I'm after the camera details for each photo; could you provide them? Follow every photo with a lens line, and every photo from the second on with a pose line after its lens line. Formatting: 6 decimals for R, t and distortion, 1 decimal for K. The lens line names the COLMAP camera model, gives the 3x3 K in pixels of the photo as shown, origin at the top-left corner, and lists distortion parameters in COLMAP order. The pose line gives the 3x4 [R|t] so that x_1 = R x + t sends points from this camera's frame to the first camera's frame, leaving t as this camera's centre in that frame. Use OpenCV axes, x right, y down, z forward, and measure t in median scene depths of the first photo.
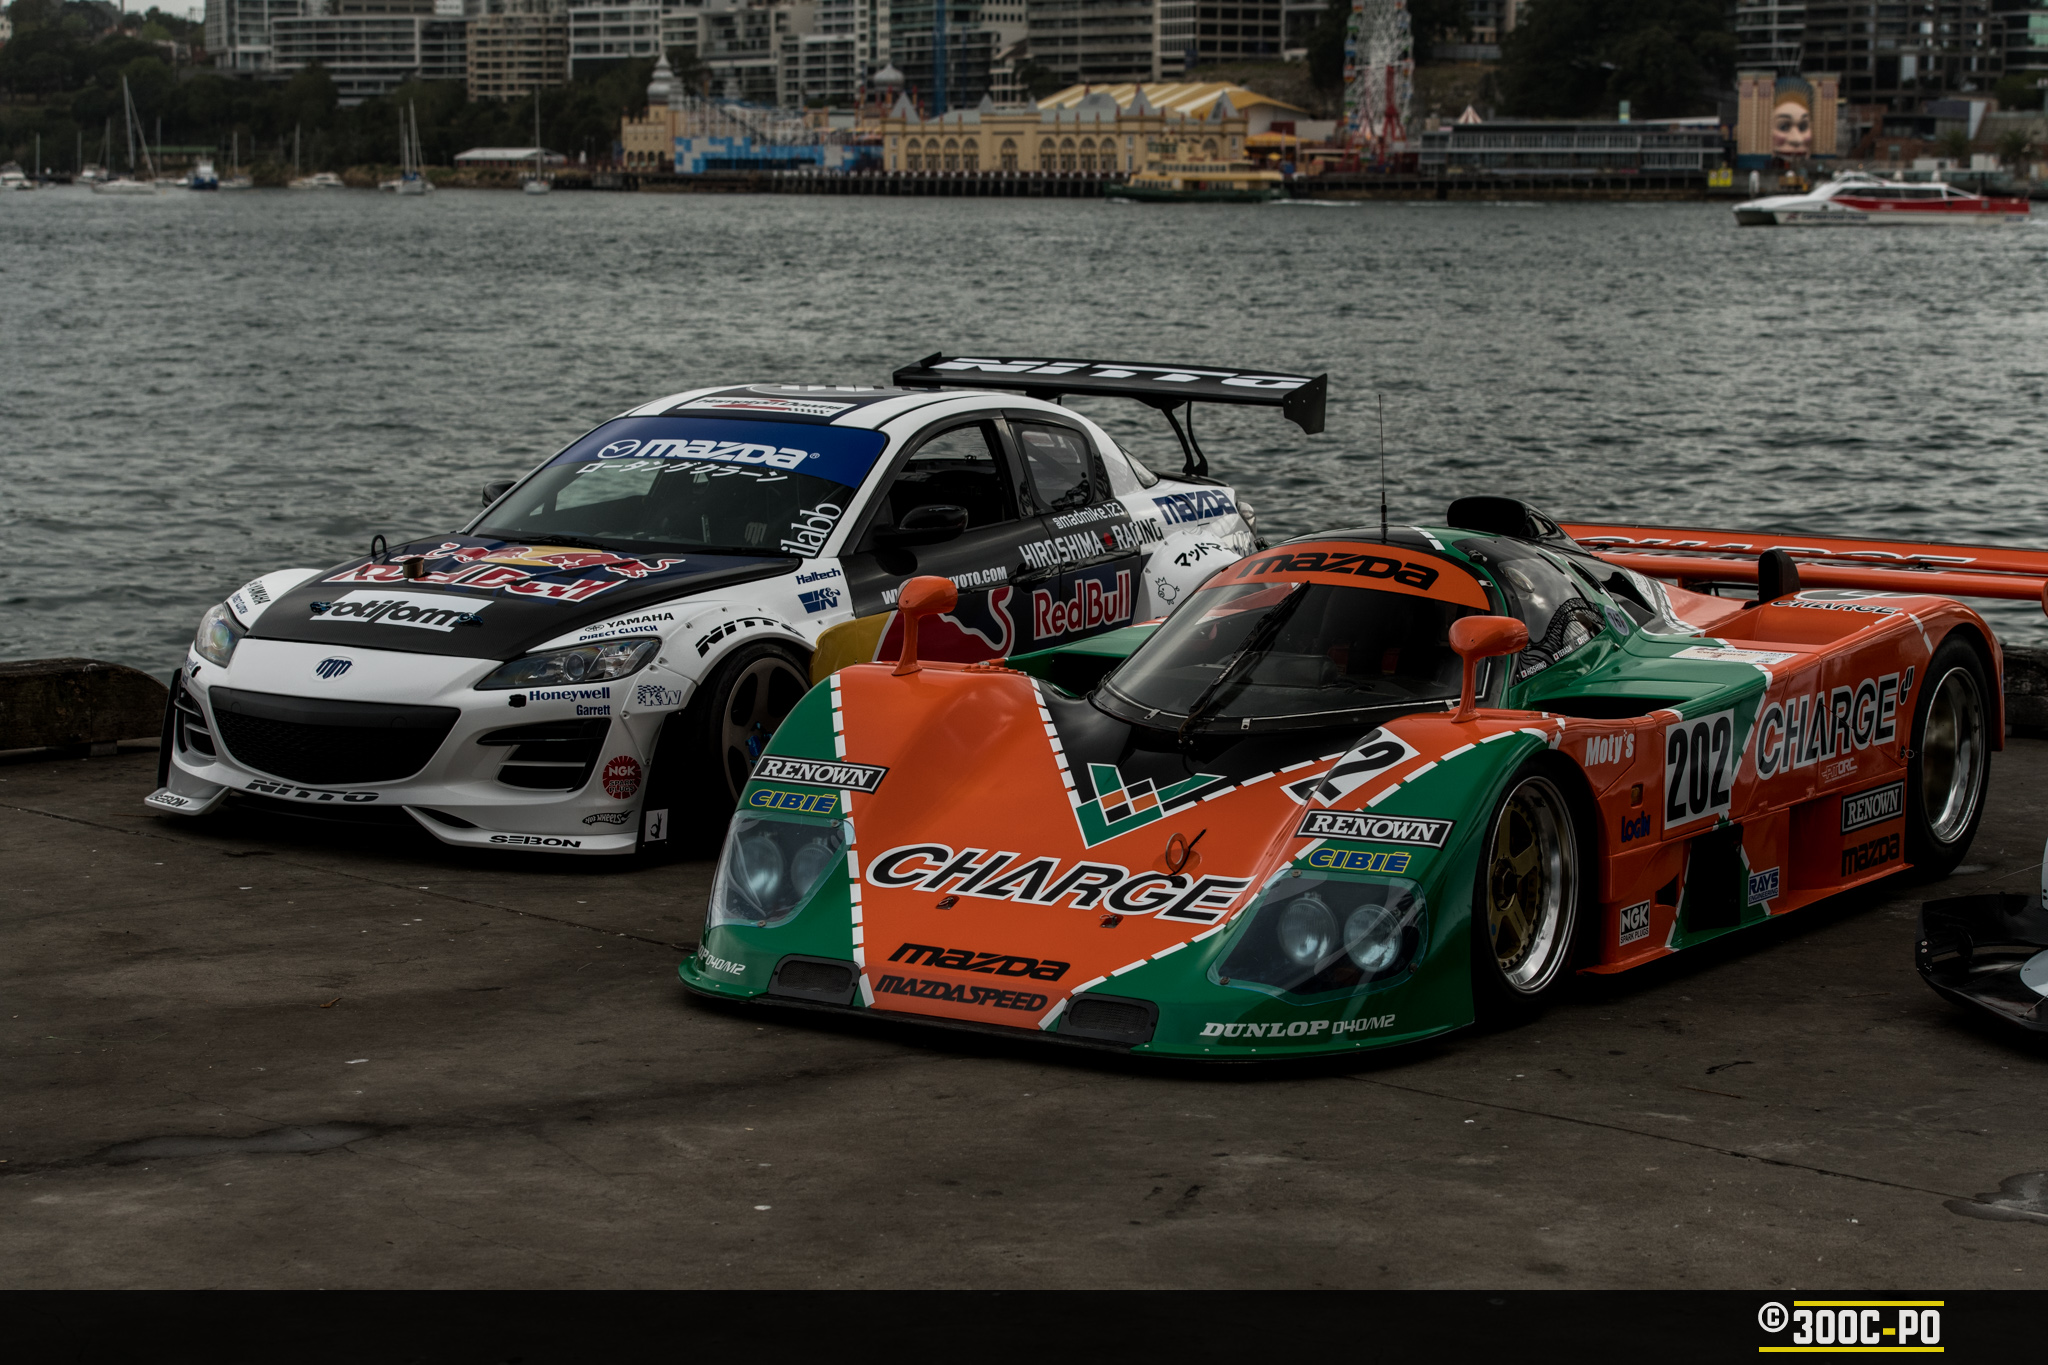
lens RADIAL K [[4086.4, 0, 1002.8], [0, 4086.4, 755.6], [0, 0, 1]] dist [0.054818, -0.111831]
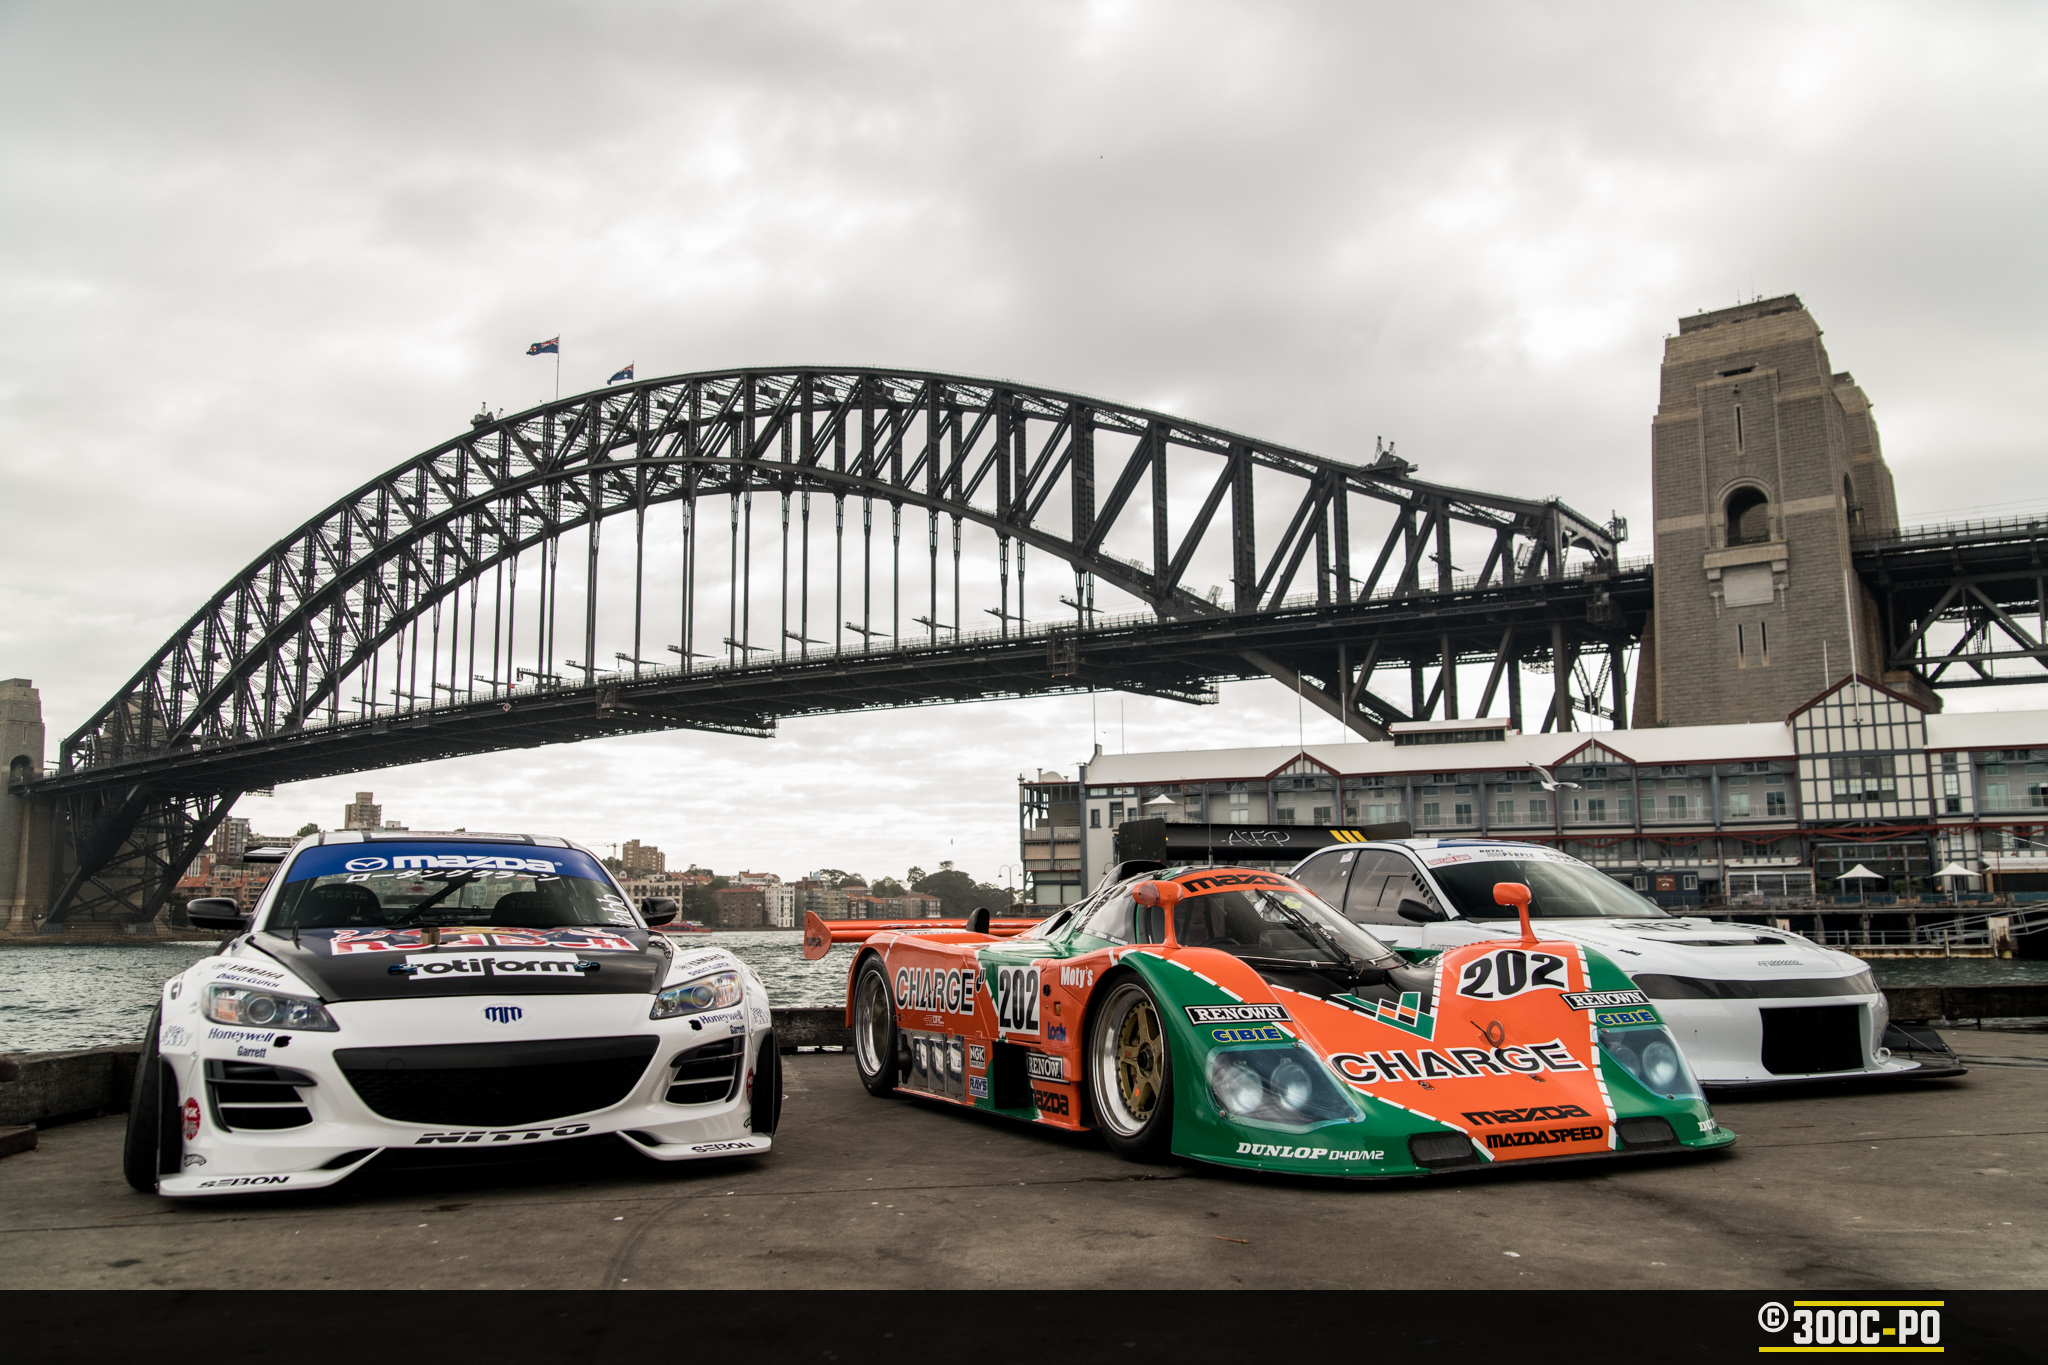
lens RADIAL K [[1622.6, 0, 1032.2], [0, 1622.6, 689.6], [0, 0, 1]] dist [0.012516, 0.002129]
pose [[0.545802, 0.109113, 0.830780, -0.398278], [0.131849, 0.967950, -0.213750, 0.004823], [-0.827476, 0.226202, 0.513922, 0.576261]]
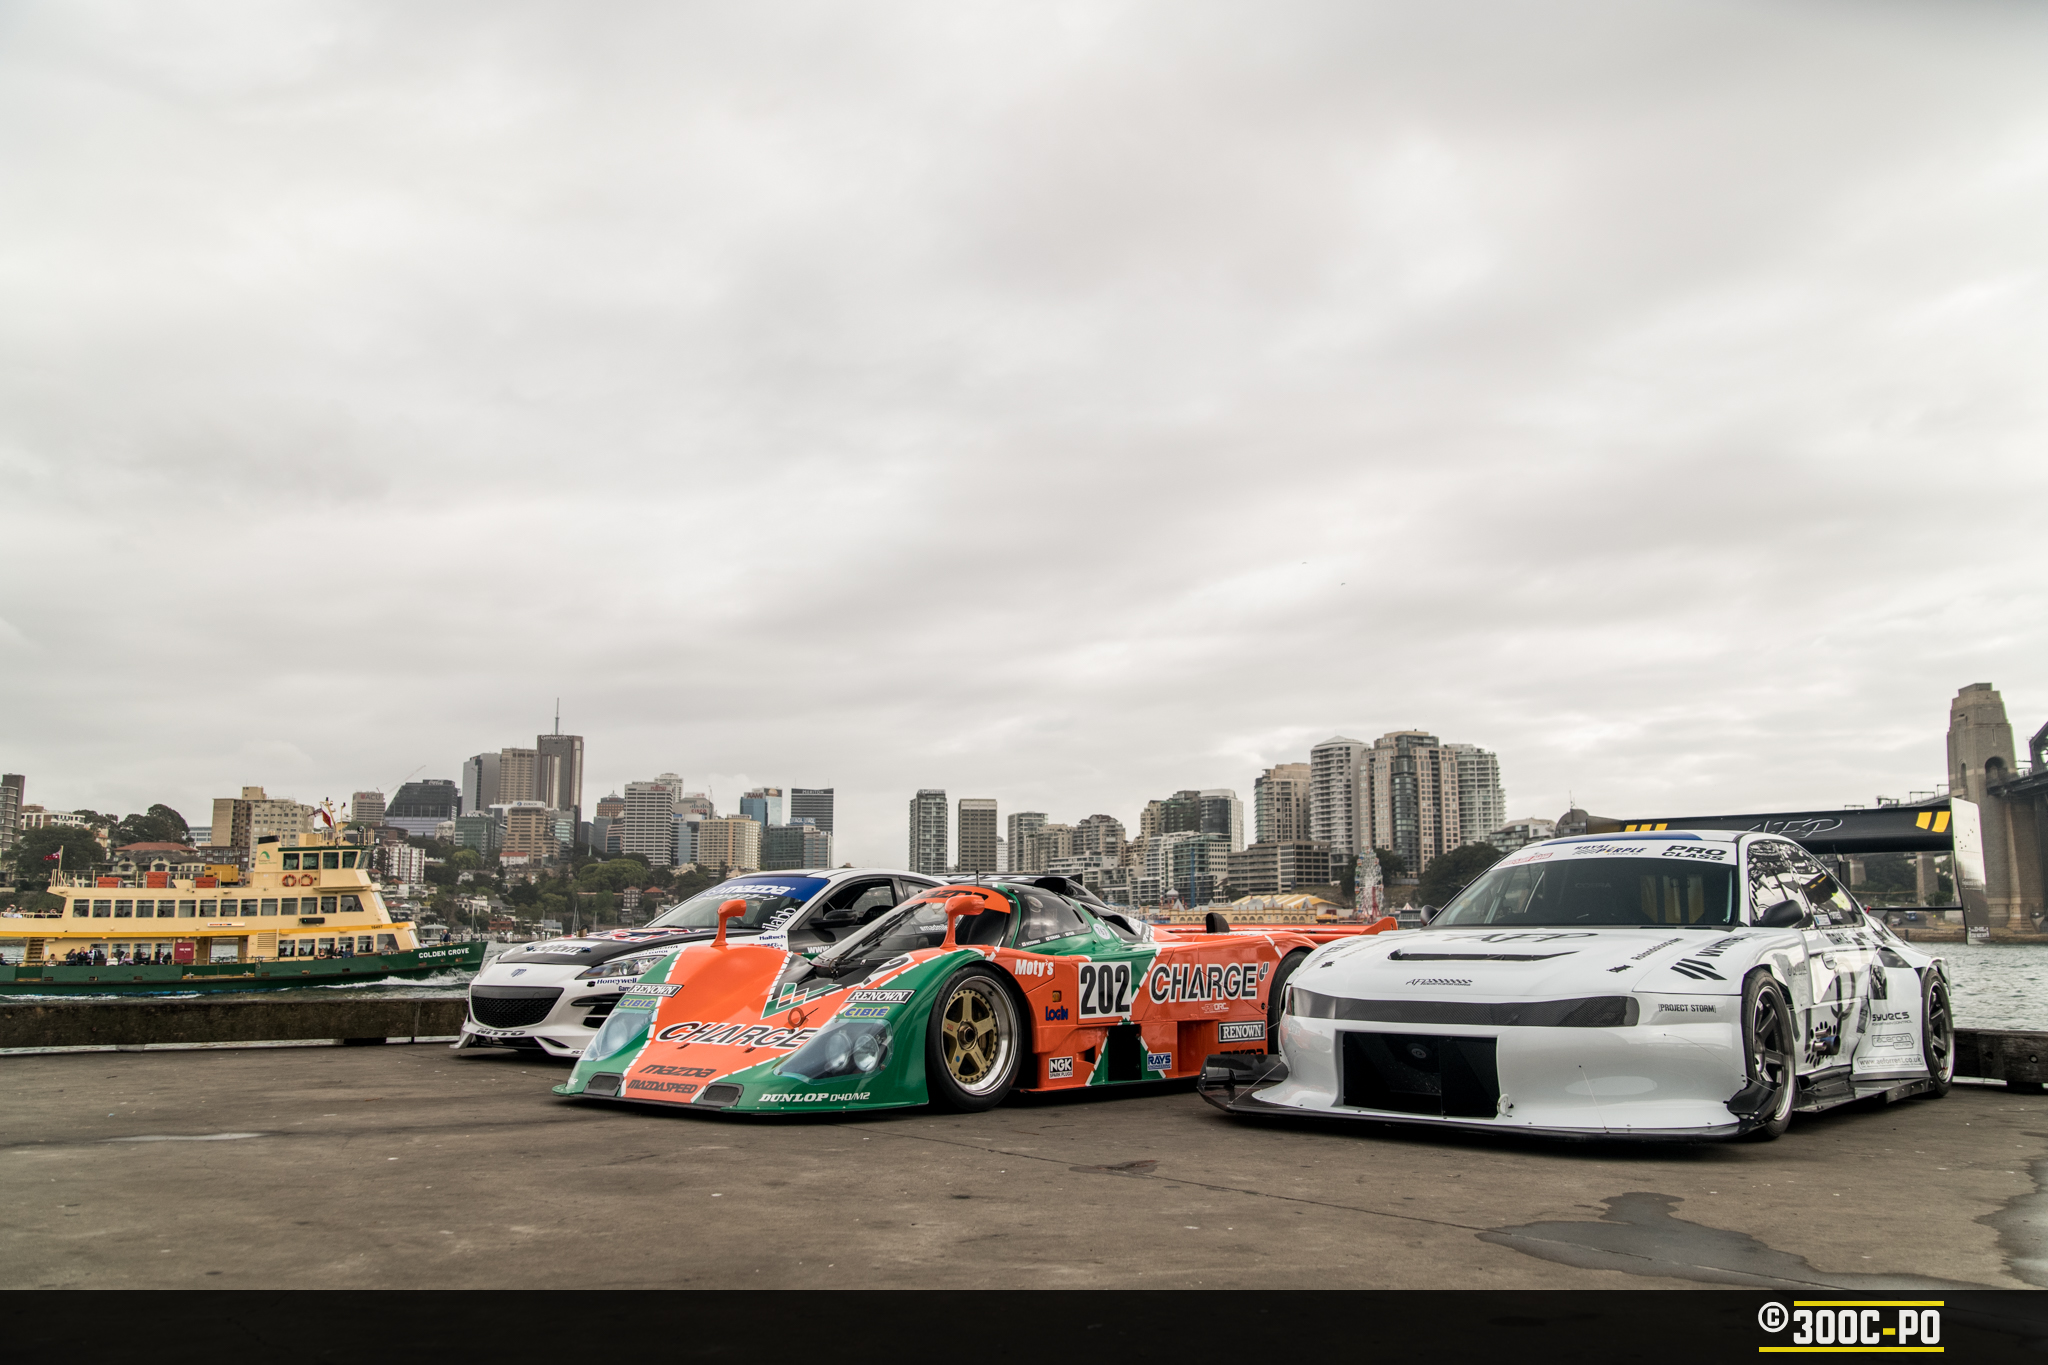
lens RADIAL K [[1623.4, 0, 1031.4], [0, 1623.4, 696.0], [0, 0, 1]] dist [0.006808, -0.000948]
pose [[0.993132, -0.020861, -0.115127, 0.172206], [-0.012609, 0.959164, -0.282569, 0.065815], [0.116320, 0.282080, 0.952313, 0.179638]]
